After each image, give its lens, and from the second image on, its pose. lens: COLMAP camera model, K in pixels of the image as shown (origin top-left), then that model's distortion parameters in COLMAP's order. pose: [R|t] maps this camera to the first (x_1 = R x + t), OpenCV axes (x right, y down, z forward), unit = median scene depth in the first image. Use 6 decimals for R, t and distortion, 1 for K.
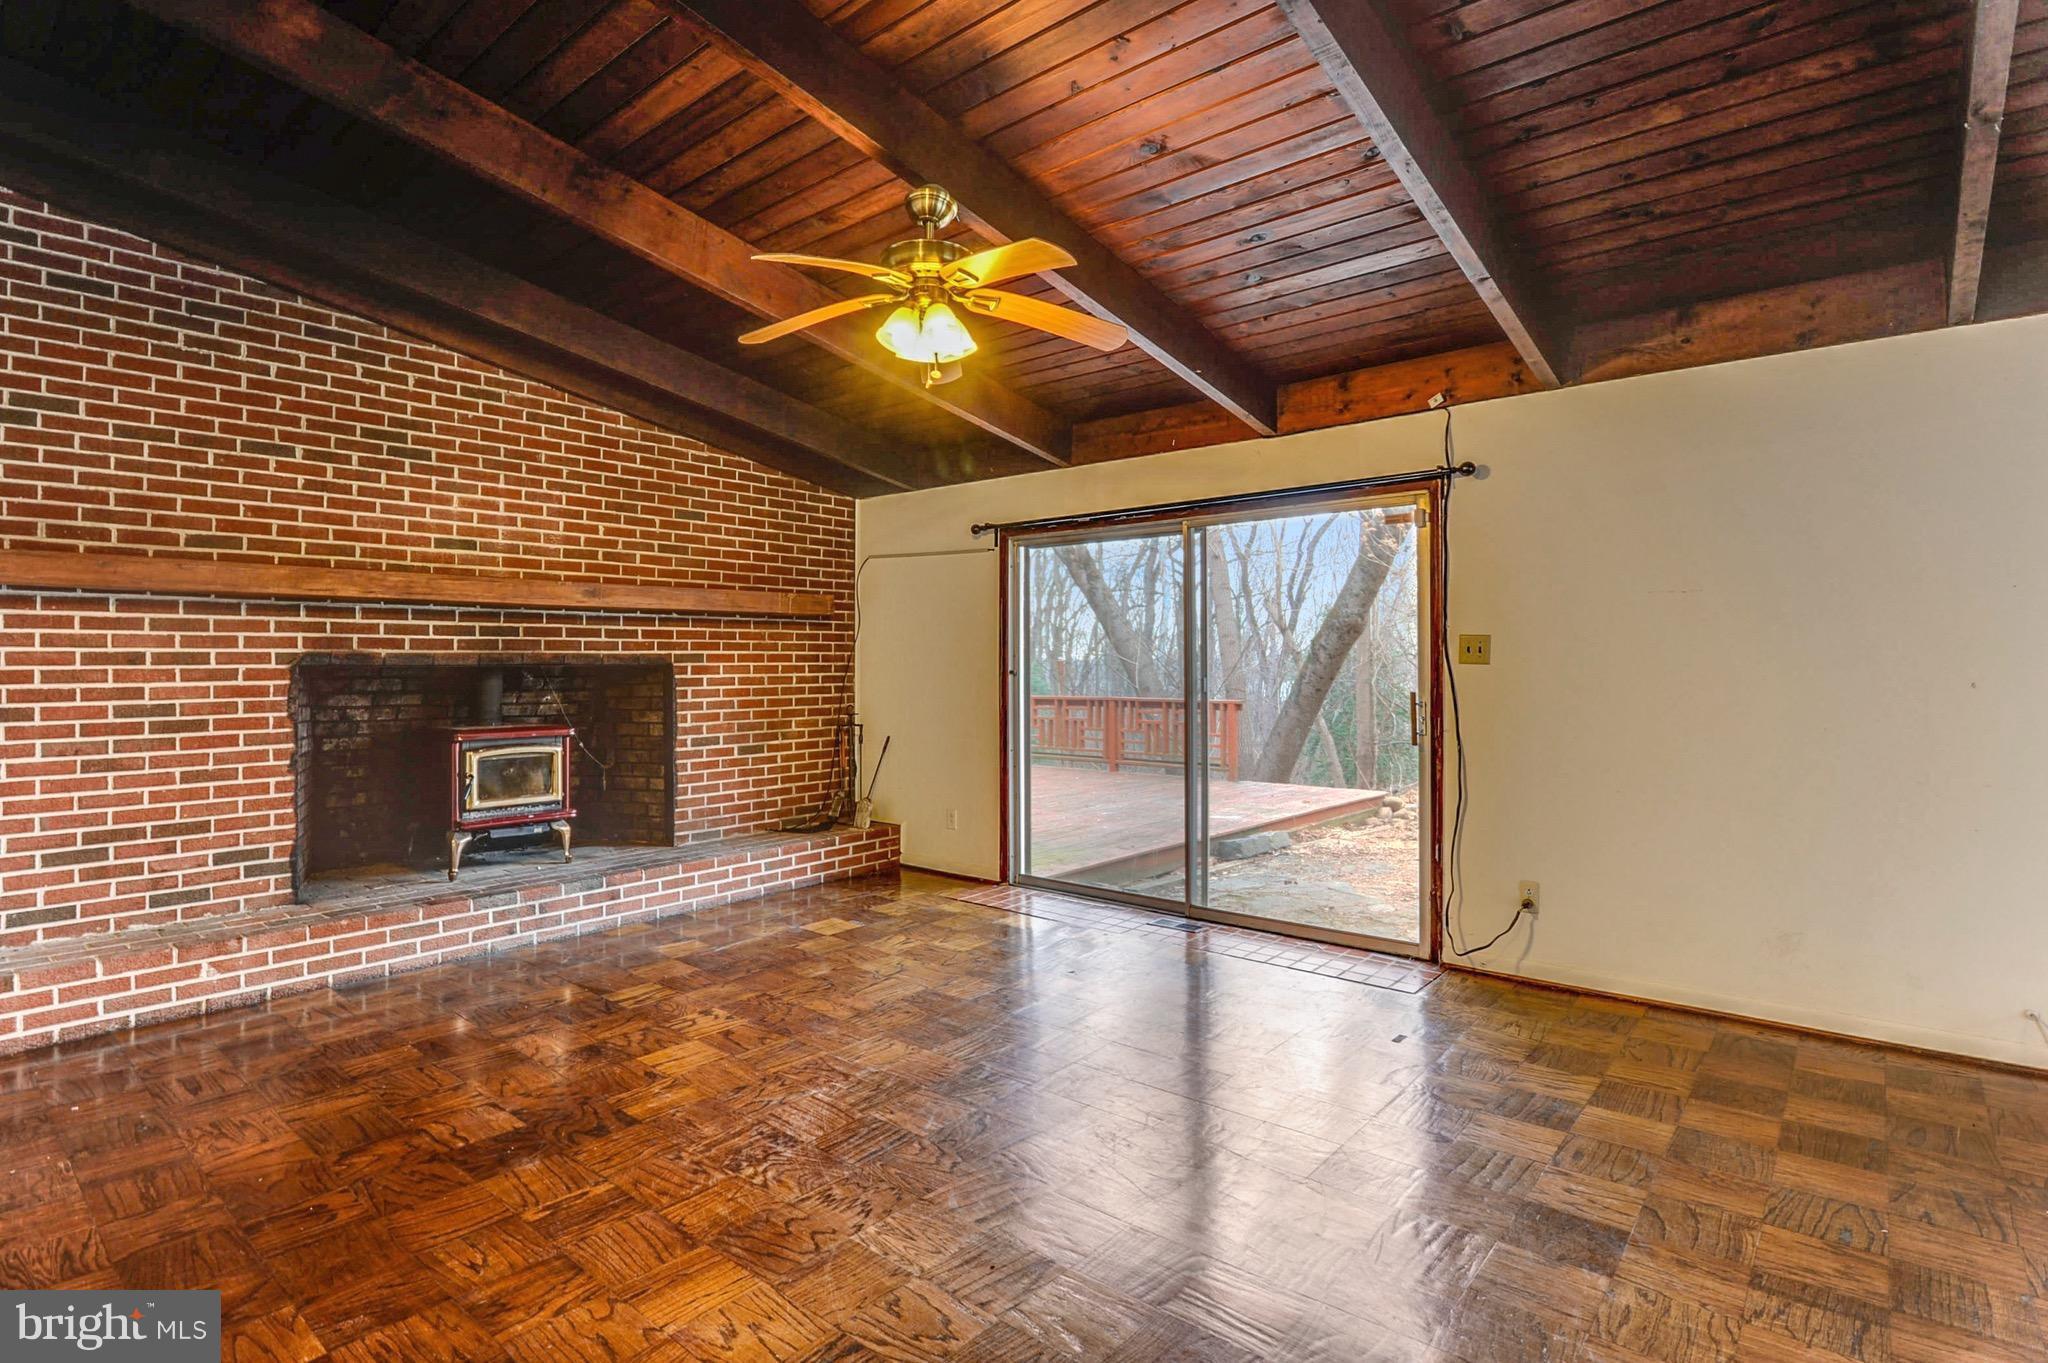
lens RADIAL K [[1024.8, 0, 1001.7], [0, 1024.8, 658.3], [0, 0, 1]] dist [-0.020756, -0.001200]
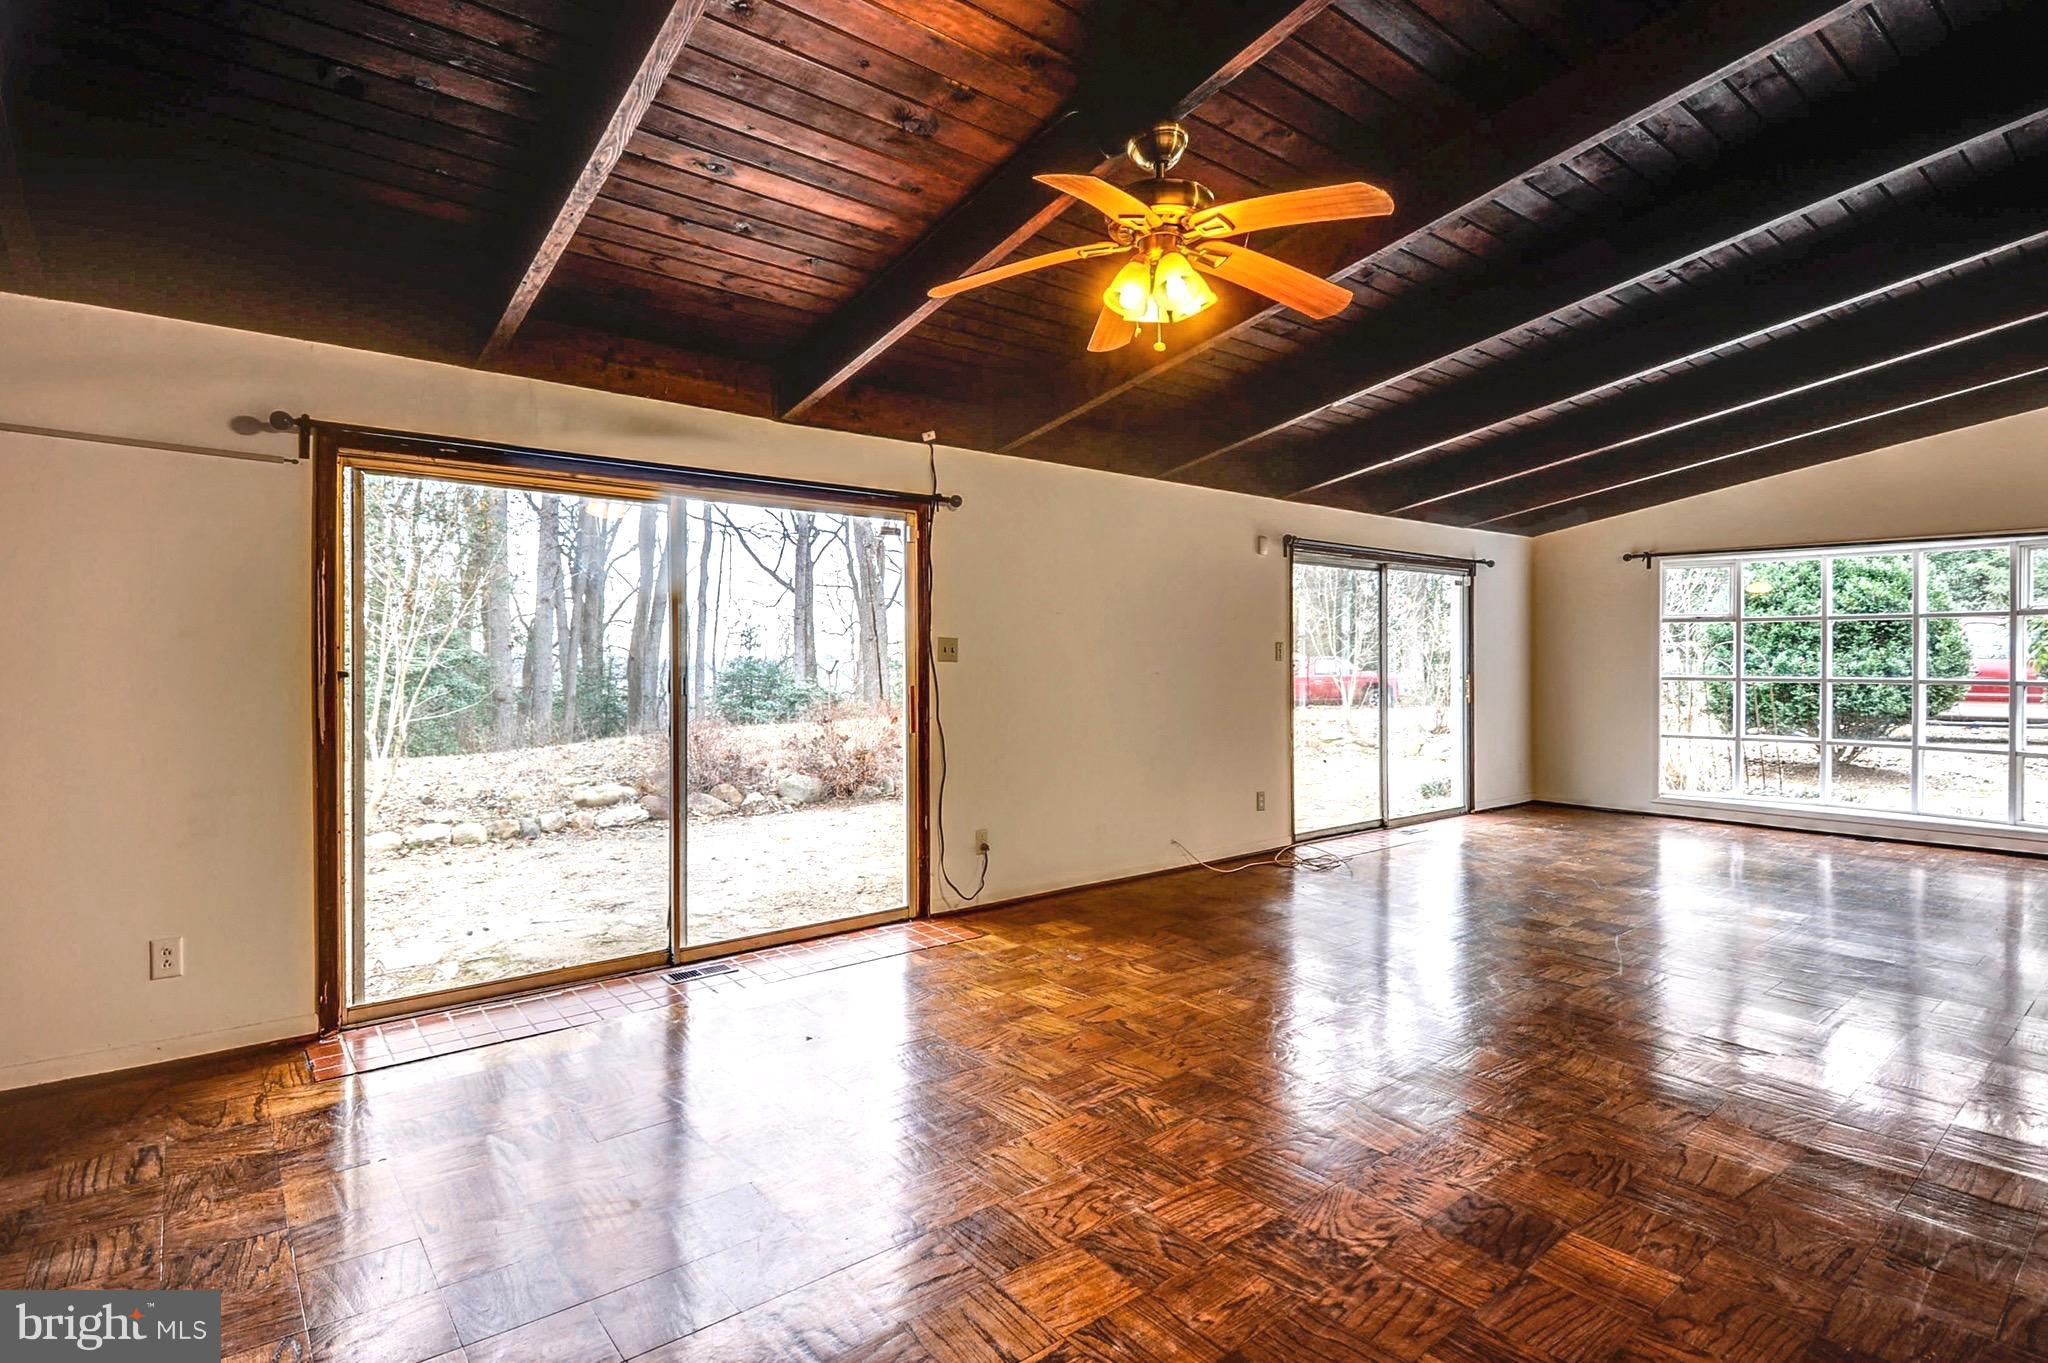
lens RADIAL K [[1013.8, 0, 1013.0], [0, 1013.8, 663.9], [0, 0, 1]] dist [0.003797, -0.000059]
pose [[0.173802, -0.004958, 0.984768, -1.004414], [-0.009472, 0.999933, 0.006706, -0.000618], [-0.984735, -0.010493, 0.173744, 0.998821]]
